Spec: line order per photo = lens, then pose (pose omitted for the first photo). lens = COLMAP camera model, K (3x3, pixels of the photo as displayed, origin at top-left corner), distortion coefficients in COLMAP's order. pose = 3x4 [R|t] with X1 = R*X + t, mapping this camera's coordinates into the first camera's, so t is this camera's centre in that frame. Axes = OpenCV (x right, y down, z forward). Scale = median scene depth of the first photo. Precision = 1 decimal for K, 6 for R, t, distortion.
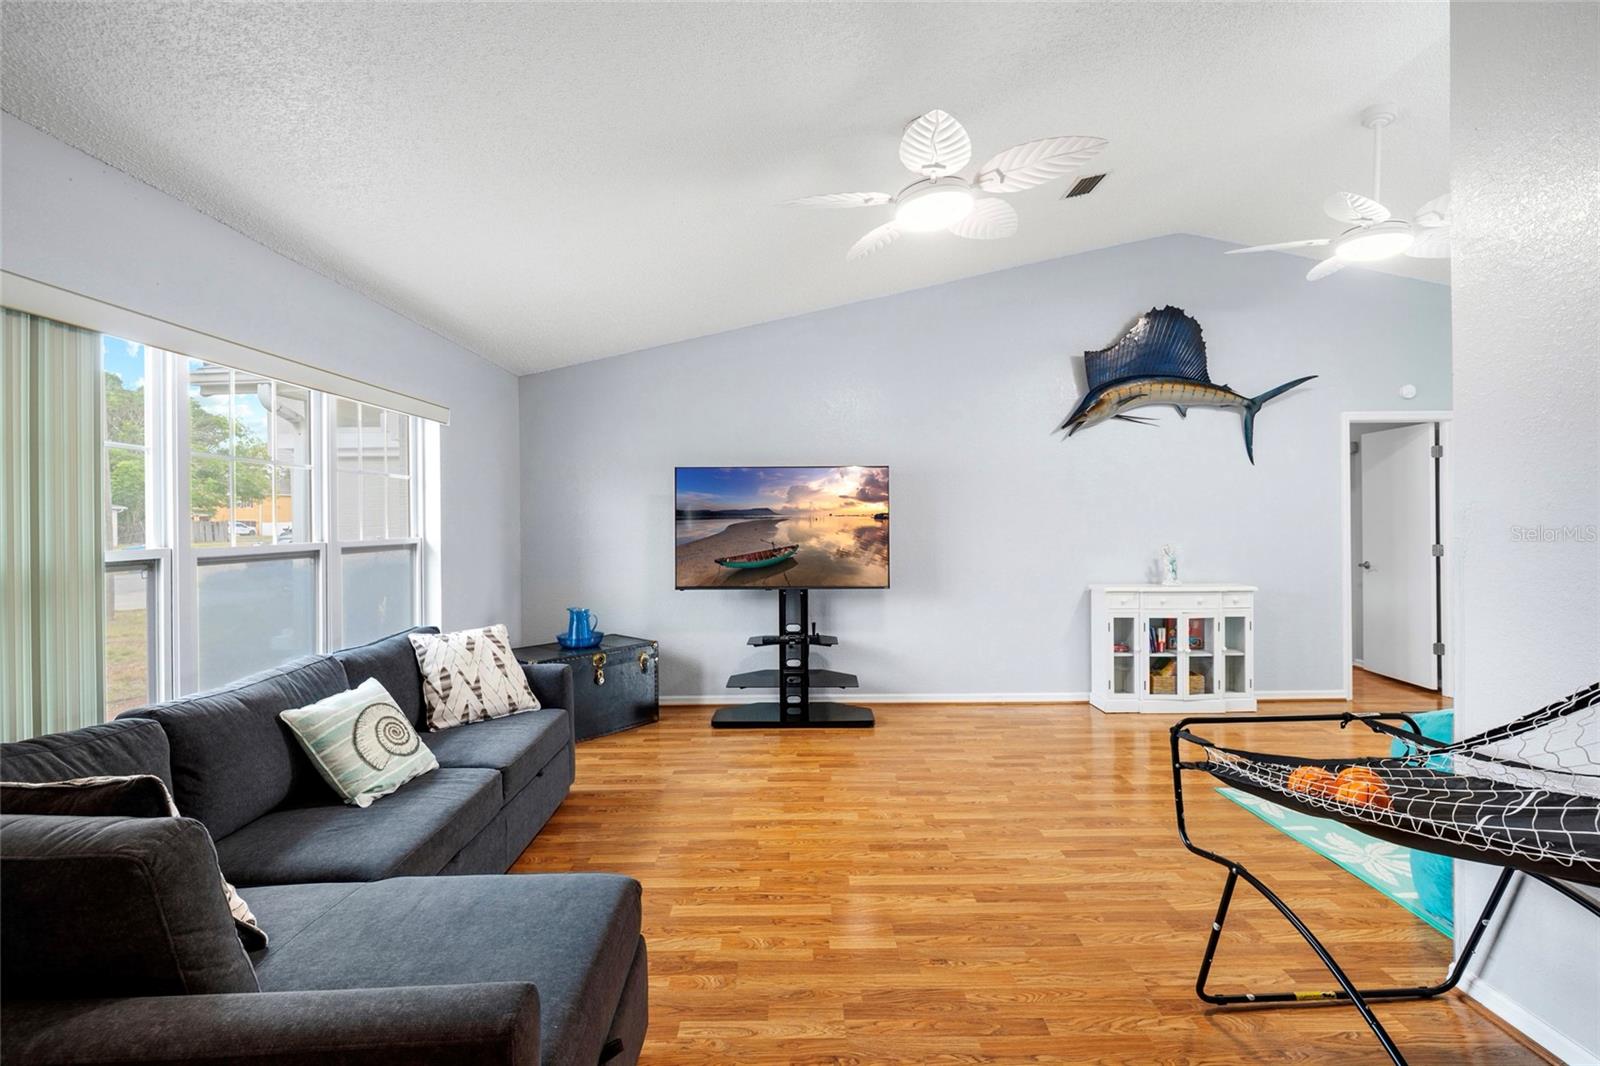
lens RADIAL K [[722.7, 0, 799.4], [0, 722.7, 520.2], [0, 0, 1]] dist [-0.004126, 0.001425]
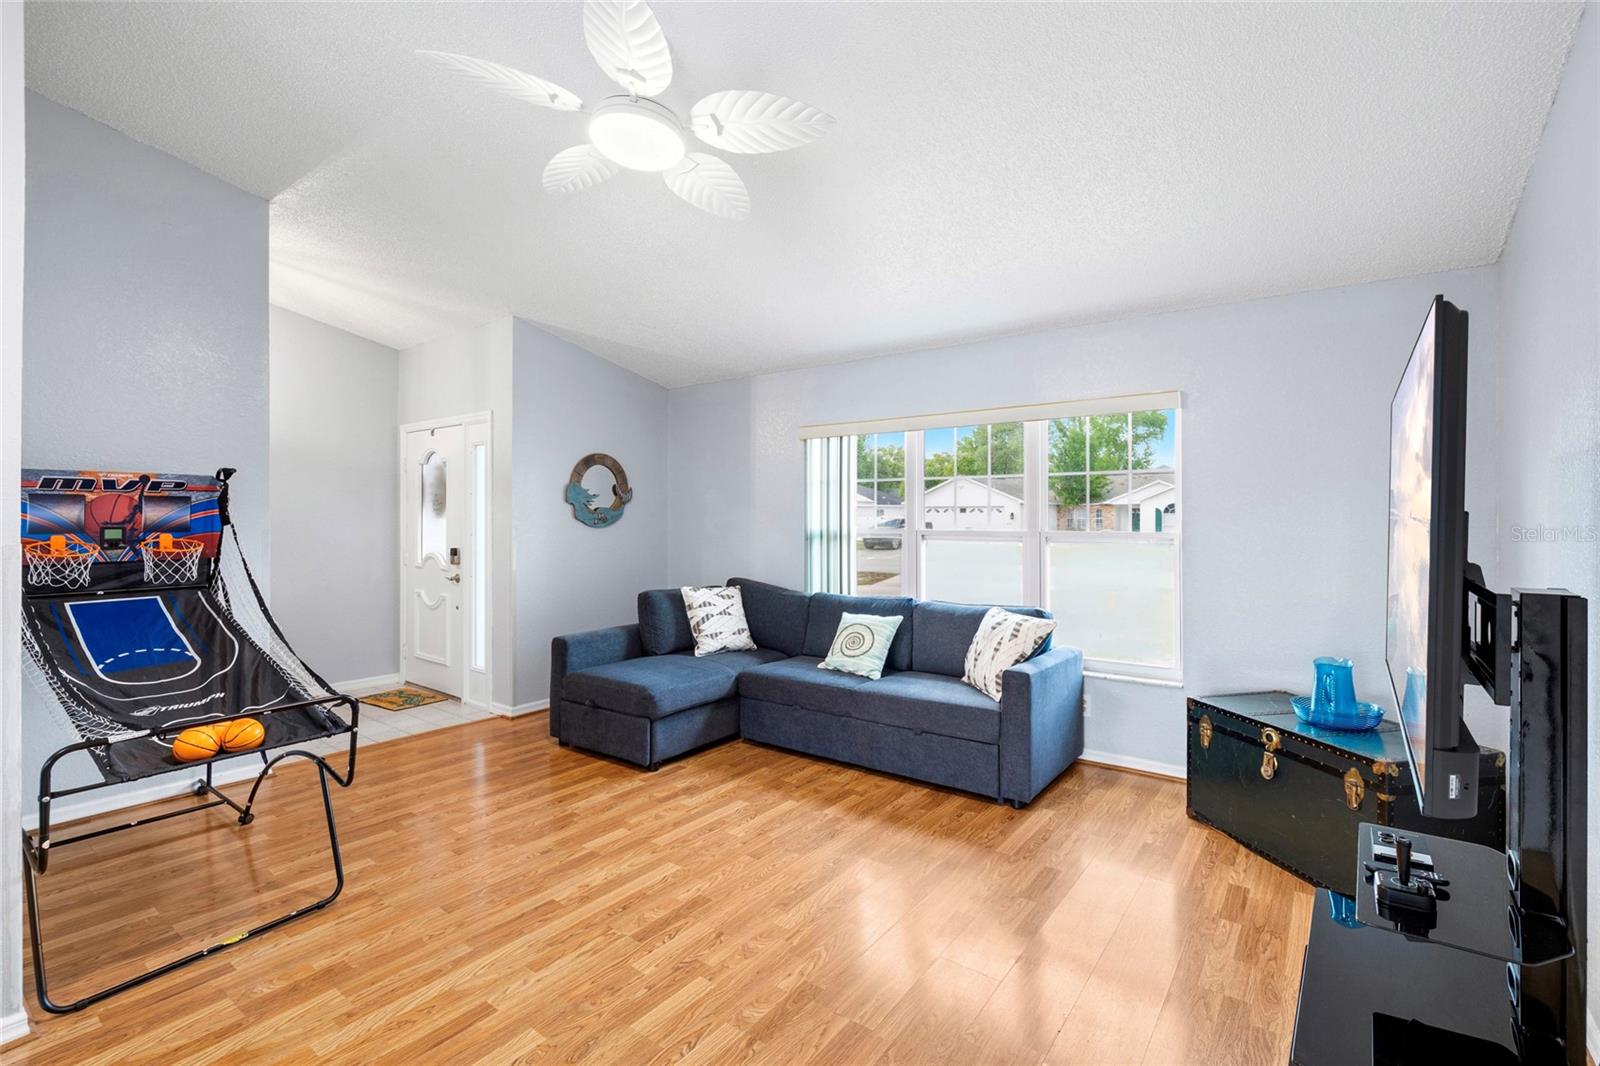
lens RADIAL K [[722.7, 0, 803.9], [0, 722.7, 524.4], [0, 0, 1]] dist [-0.004126, 0.001425]
pose [[-0.602054, 0.020432, -0.798194, 0.800150], [0.008658, 0.999781, 0.019061, -0.012349], [0.798408, 0.004565, -0.602099, 1.817704]]
